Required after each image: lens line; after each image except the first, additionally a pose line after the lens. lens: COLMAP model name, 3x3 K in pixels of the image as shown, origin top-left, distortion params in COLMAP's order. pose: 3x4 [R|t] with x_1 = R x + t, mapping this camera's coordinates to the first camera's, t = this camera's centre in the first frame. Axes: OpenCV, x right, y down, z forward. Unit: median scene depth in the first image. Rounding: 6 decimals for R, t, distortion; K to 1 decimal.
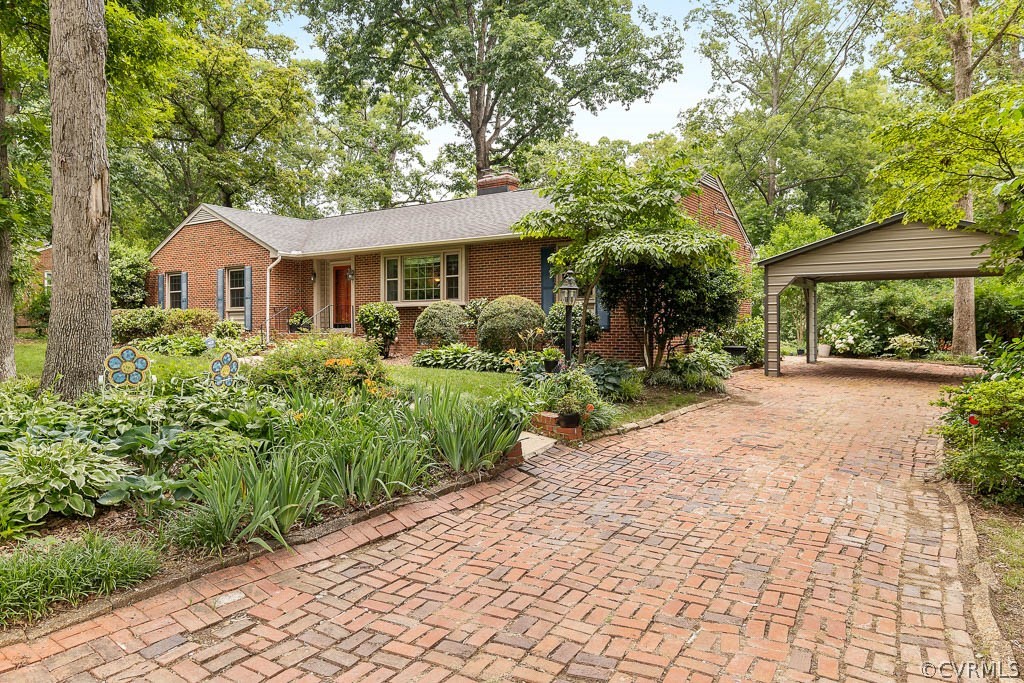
lens RADIAL K [[686.3, 0, 511.0], [0, 686.3, 314.7], [0, 0, 1]] dist [-0.000683, -0.000063]
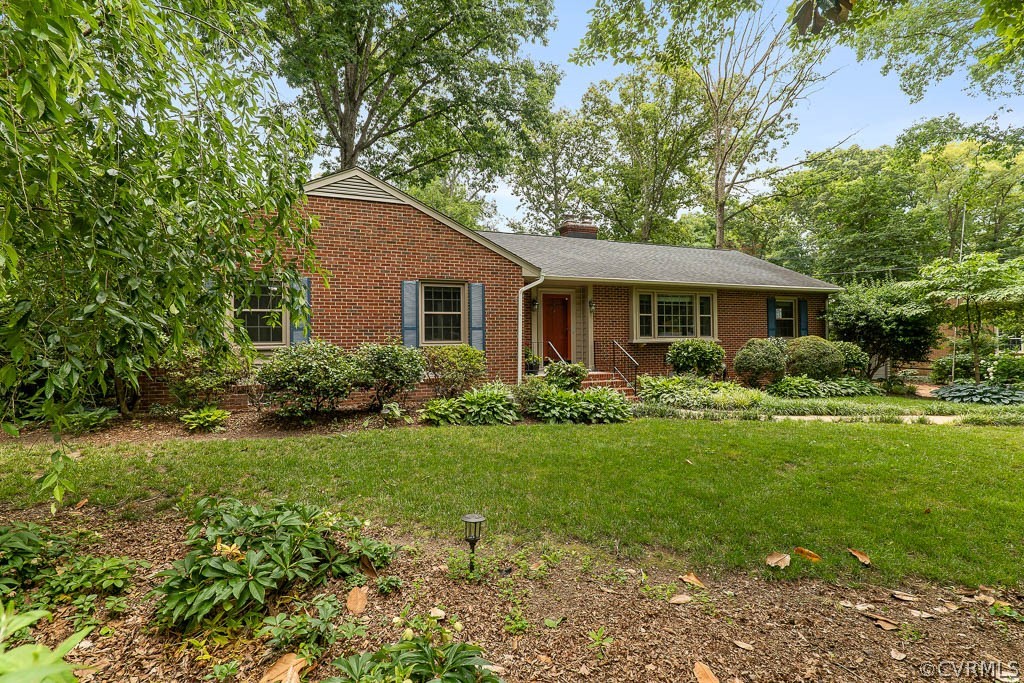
lens RADIAL K [[493.6, 0, 509.0], [0, 493.6, 332.7], [0, 0, 1]] dist [0.000278, 0.000449]
pose [[0.543795, 0.016637, 0.839053, -0.843964], [-0.002742, 0.999833, -0.018048, -0.011198], [-0.839213, 0.007514, 0.543750, 0.746189]]
